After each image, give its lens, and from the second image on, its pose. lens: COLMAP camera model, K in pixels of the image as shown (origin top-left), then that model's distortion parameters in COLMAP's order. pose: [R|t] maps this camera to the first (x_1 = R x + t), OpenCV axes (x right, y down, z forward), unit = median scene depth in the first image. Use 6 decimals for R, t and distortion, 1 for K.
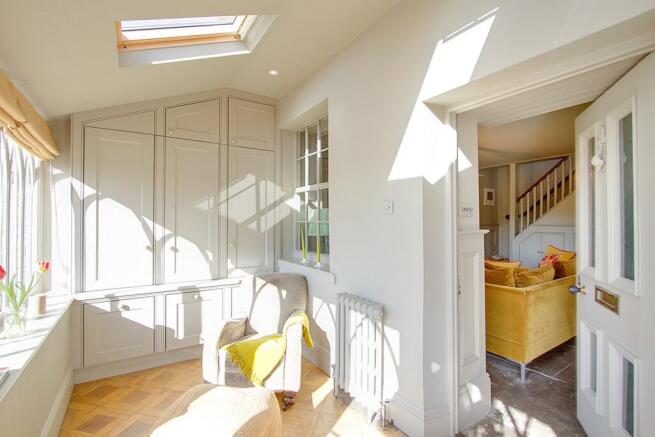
lens RADIAL K [[296.3, 0, 327.5], [0, 296.3, 218.5], [0, 0, 1]] dist [-0.024856, -0.000110]
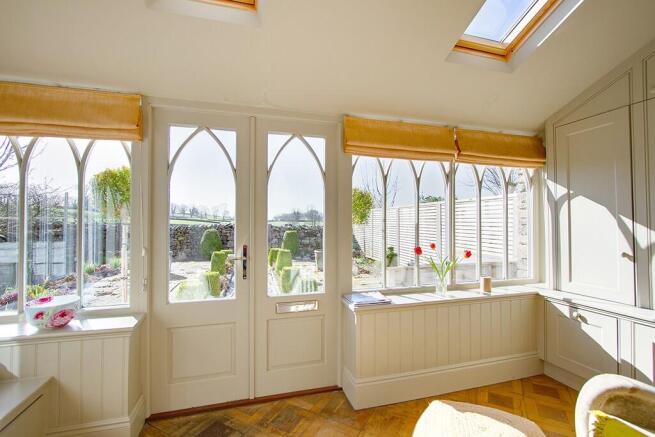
lens RADIAL K [[296.3, 0, 327.5], [0, 296.3, 218.5], [0, 0, 1]] dist [-0.024856, -0.000110]
pose [[-0.295988, -0.017700, -0.955028, 0.389859], [0.011976, 0.999681, -0.022239, 0.013744], [0.955117, -0.018020, -0.295681, 0.551801]]
